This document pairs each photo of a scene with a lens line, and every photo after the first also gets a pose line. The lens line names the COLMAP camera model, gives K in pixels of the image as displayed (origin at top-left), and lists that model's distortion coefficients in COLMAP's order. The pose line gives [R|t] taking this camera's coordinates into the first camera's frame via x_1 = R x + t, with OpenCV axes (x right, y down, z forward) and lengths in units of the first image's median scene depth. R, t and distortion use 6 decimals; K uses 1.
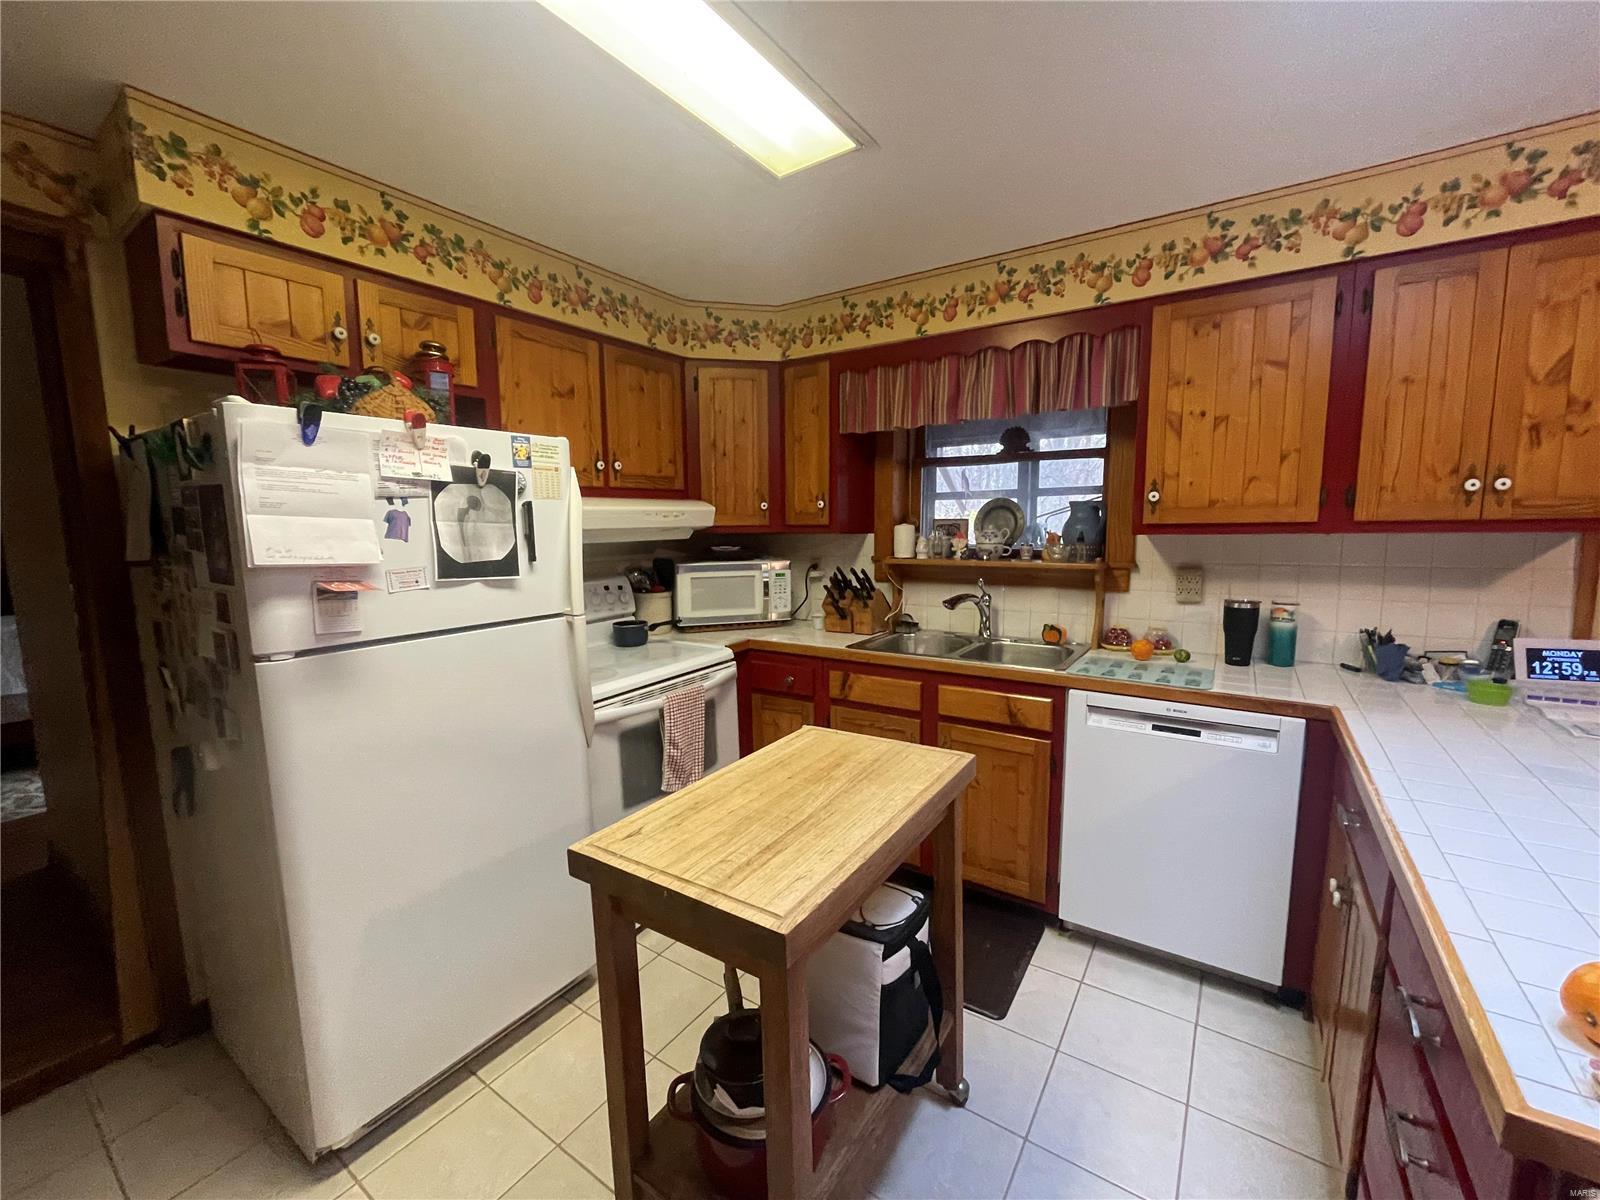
lens RADIAL K [[649.9, 0, 802.4], [0, 649.9, 601.9], [0, 0, 1]] dist [-0.003060, -0.000272]
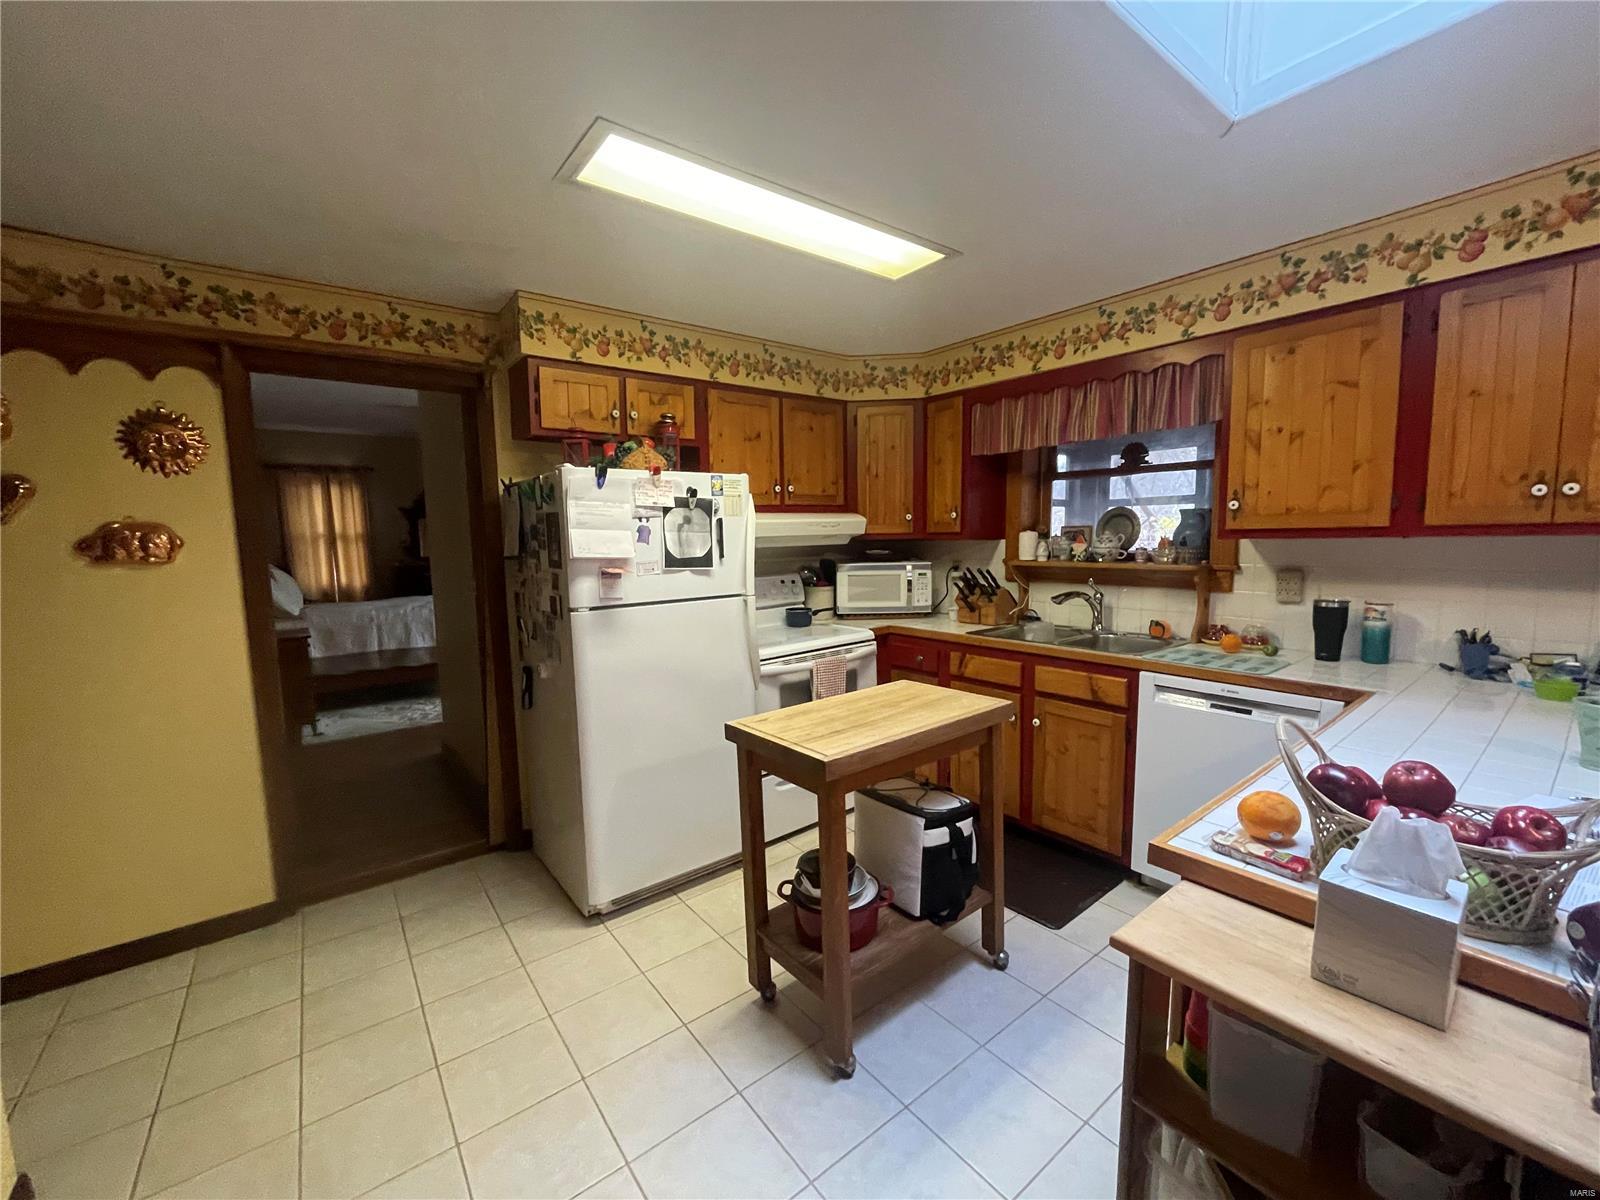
lens RADIAL K [[649.9, 0, 802.4], [0, 649.9, 601.9], [0, 0, 1]] dist [-0.003060, -0.000272]
pose [[0.950124, 0.026104, -0.310779, 0.195335], [-0.029866, 0.999527, -0.007352, 0.037528], [0.310440, 0.016267, 0.950454, -0.310826]]
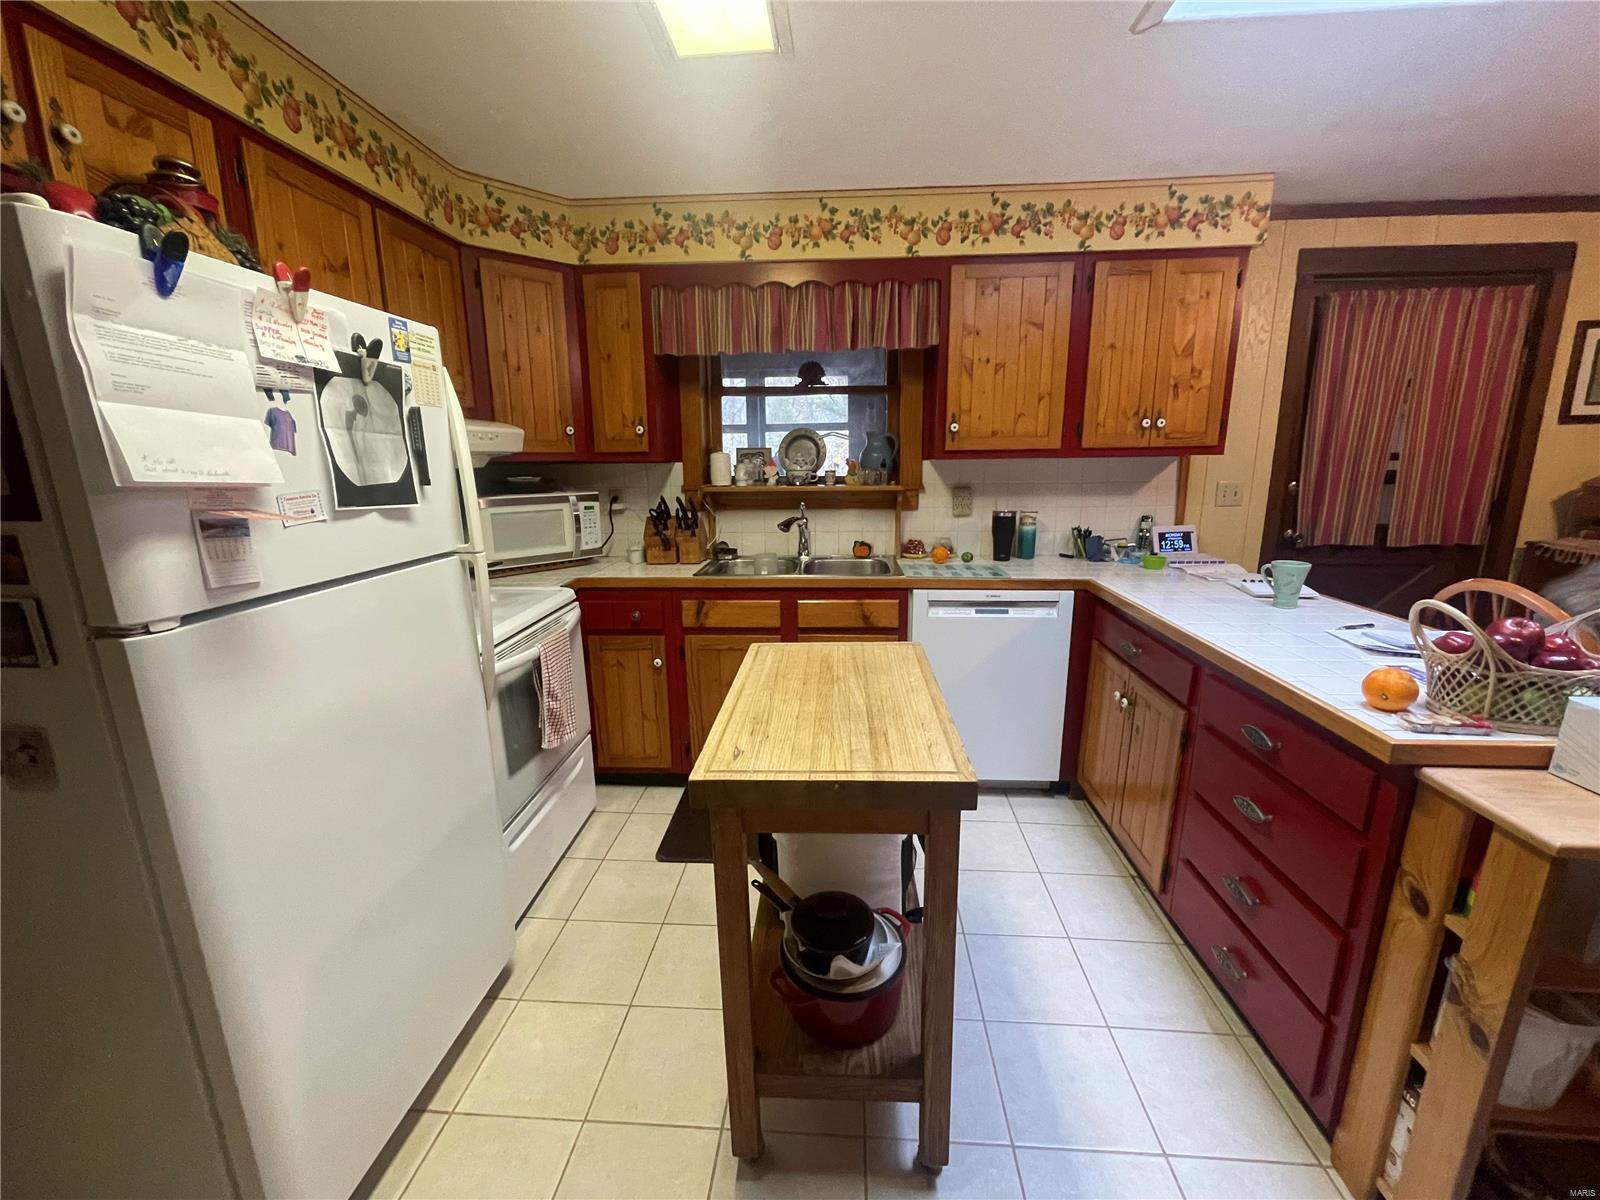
lens RADIAL K [[649.9, 0, 802.4], [0, 649.9, 601.9], [0, 0, 1]] dist [-0.003060, -0.000272]
pose [[0.864276, -0.104524, 0.492039, -0.361383], [0.060782, 0.992706, 0.104116, 0.020380], [-0.499333, -0.060078, 0.864325, 0.068544]]
